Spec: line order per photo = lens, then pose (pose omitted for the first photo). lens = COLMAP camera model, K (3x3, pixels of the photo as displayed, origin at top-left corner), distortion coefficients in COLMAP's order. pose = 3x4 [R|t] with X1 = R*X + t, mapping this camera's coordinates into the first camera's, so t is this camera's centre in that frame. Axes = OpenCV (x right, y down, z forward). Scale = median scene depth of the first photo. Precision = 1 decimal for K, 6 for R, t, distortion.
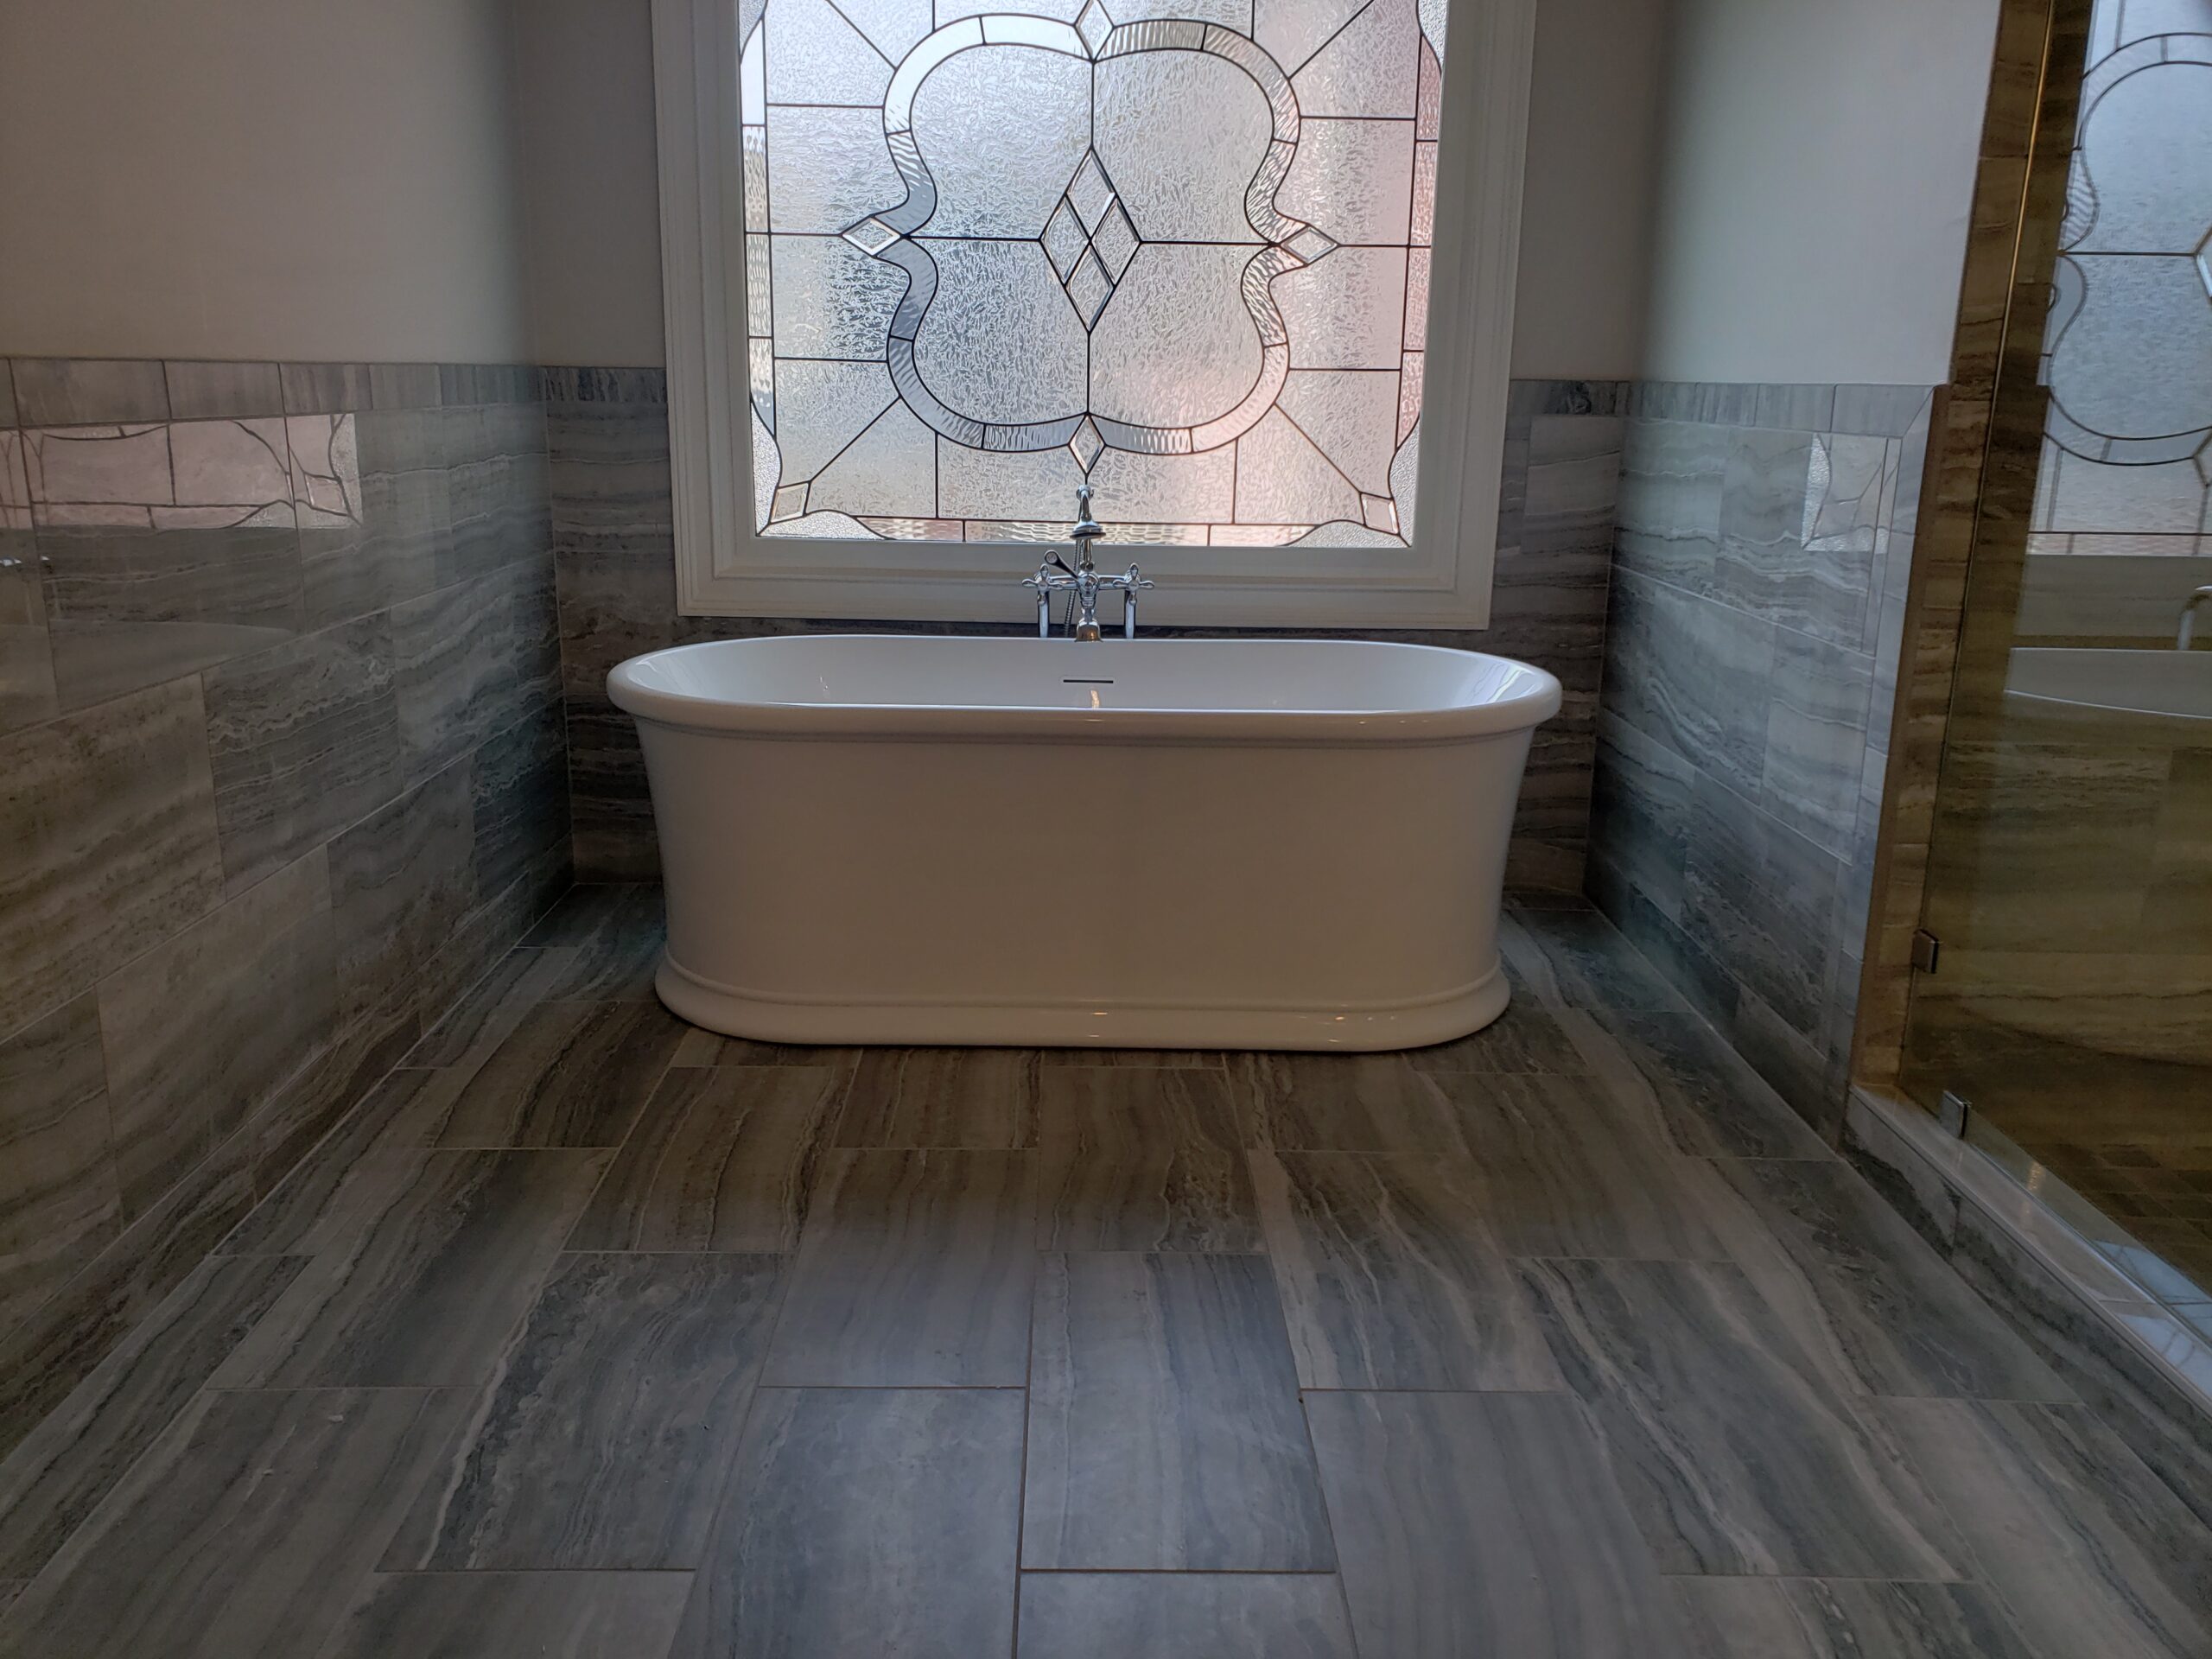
lens RADIAL K [[1706.6, 0, 1121.7], [0, 1706.6, 814.3], [0, 0, 1]] dist [0.054111, -0.023883]
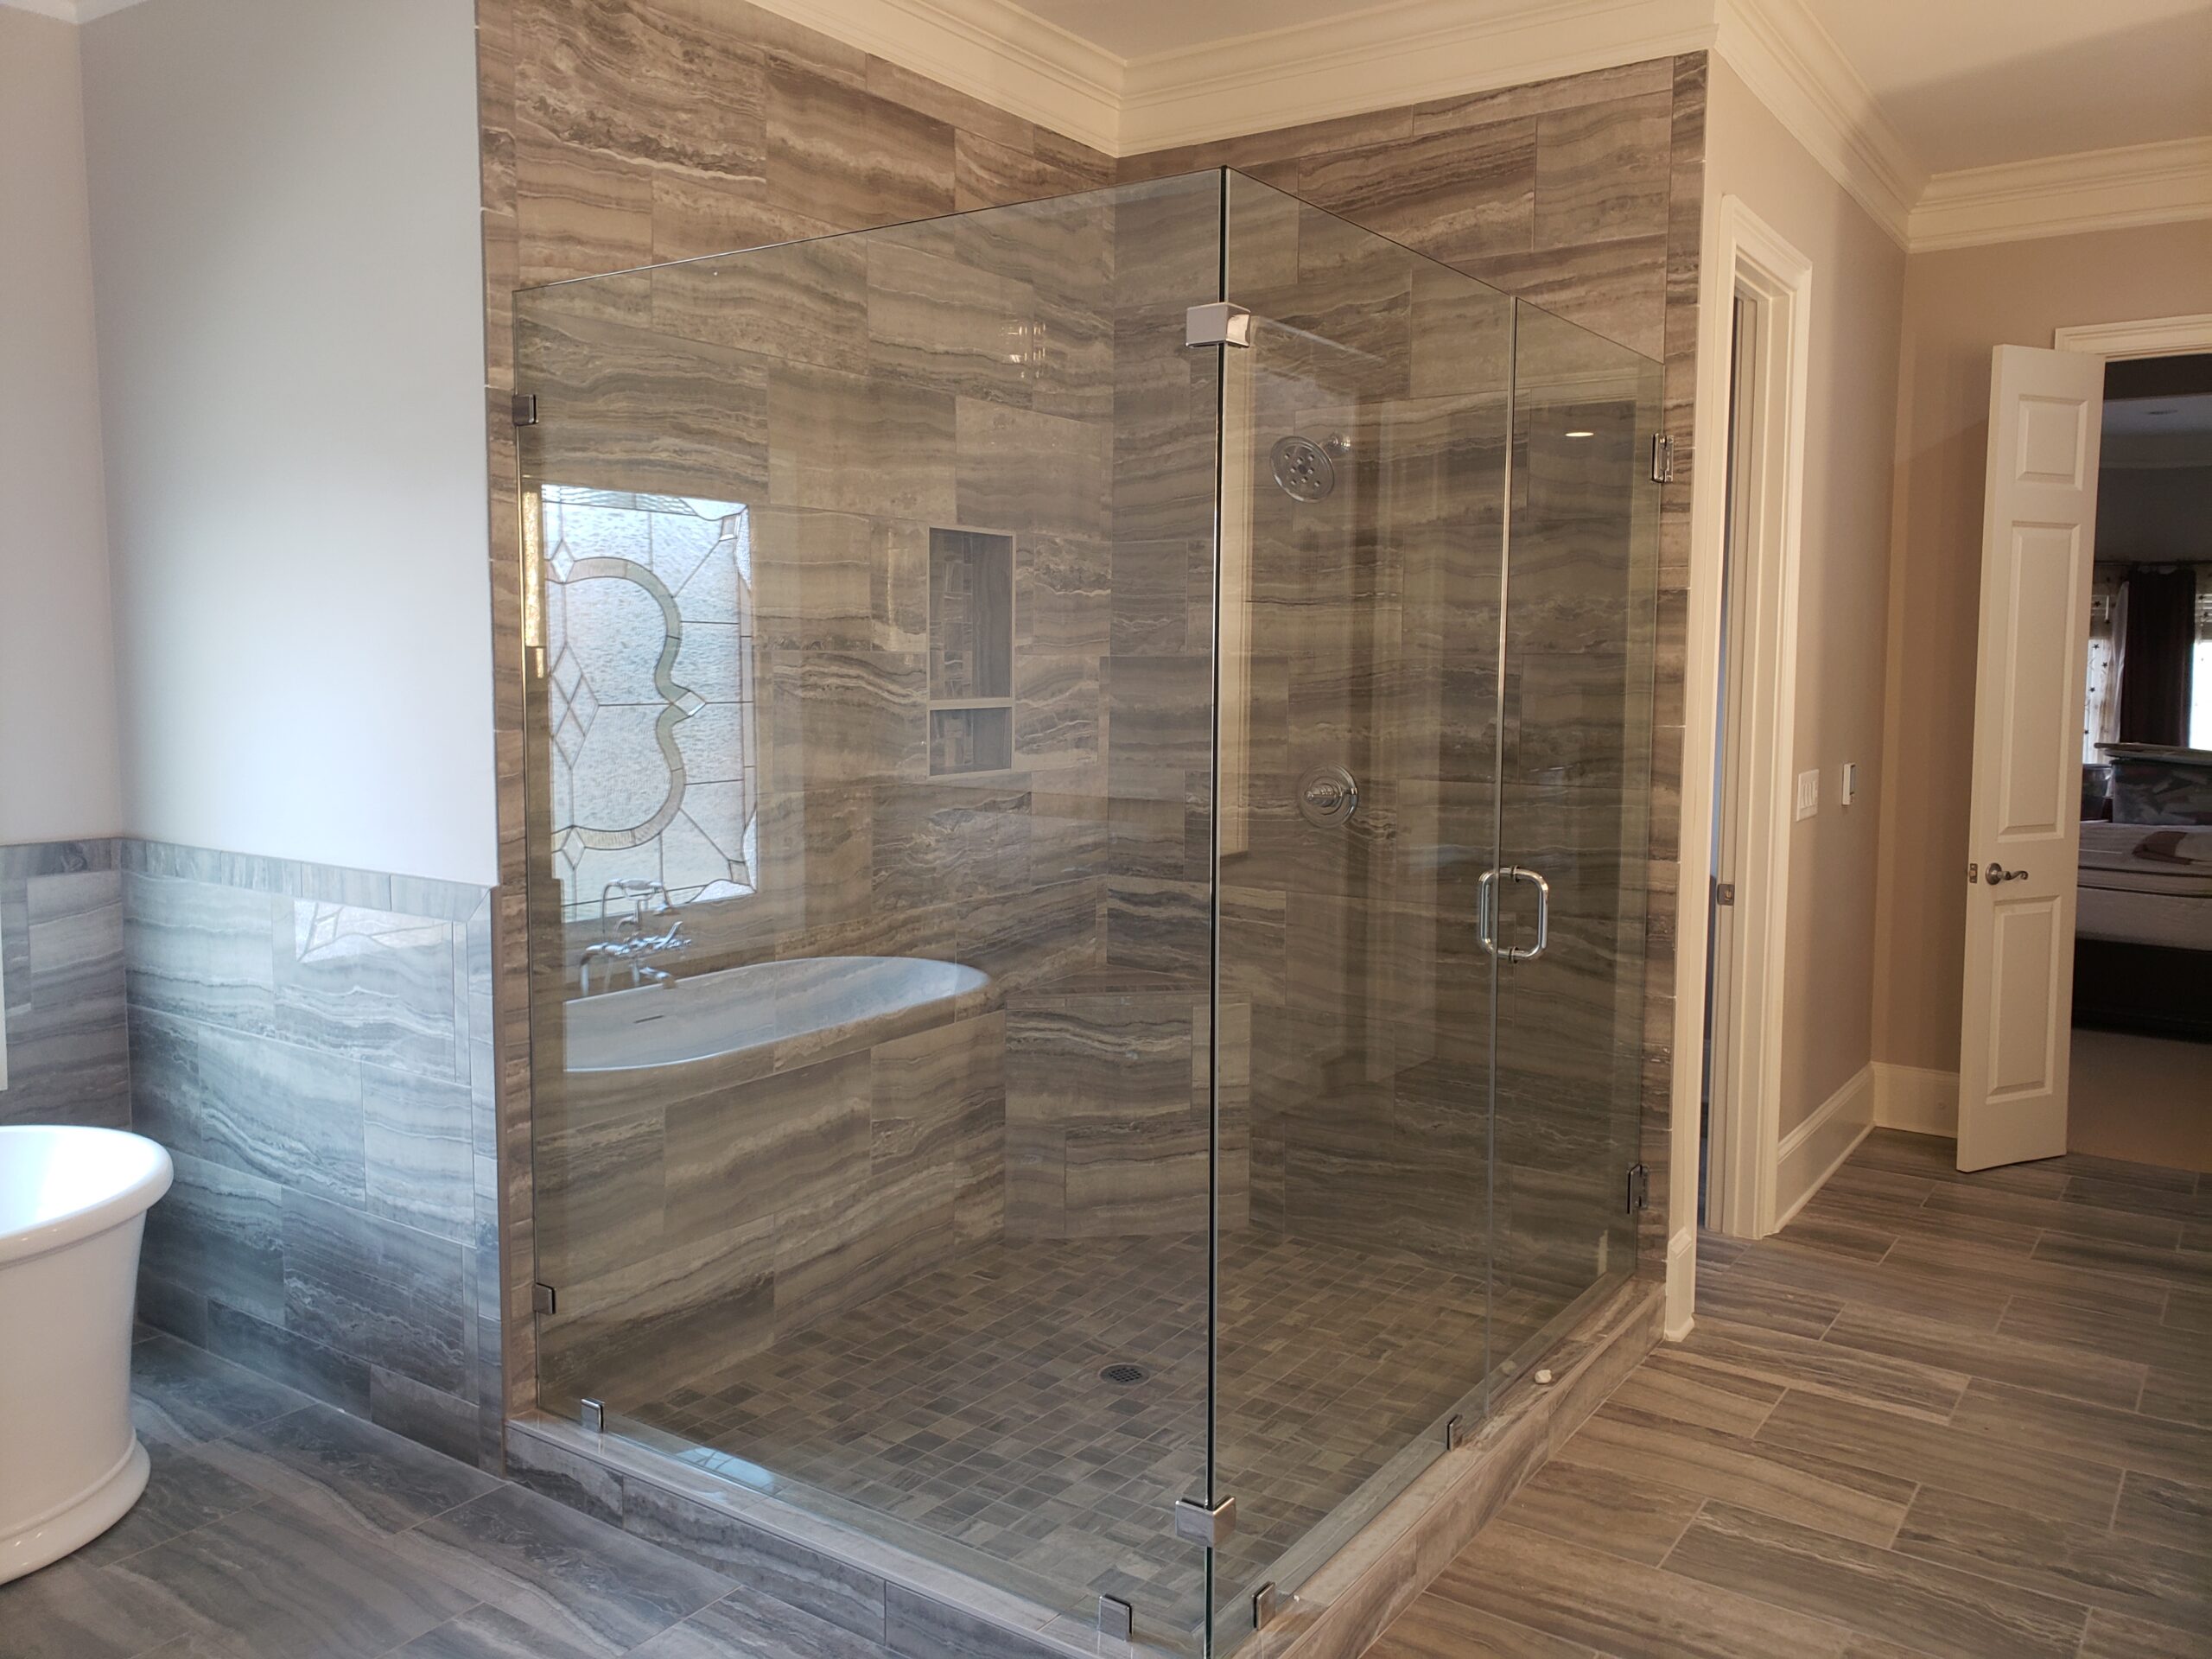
lens RADIAL K [[1706.6, 0, 1117.1], [0, 1706.6, 826.7], [0, 0, 1]] dist [0.054111, -0.023883]
pose [[0.568088, -0.089196, 0.818120, -0.313348], [0.189978, 0.981472, -0.024912, -0.150846], [-0.800740, 0.169577, 0.574508, -0.158514]]
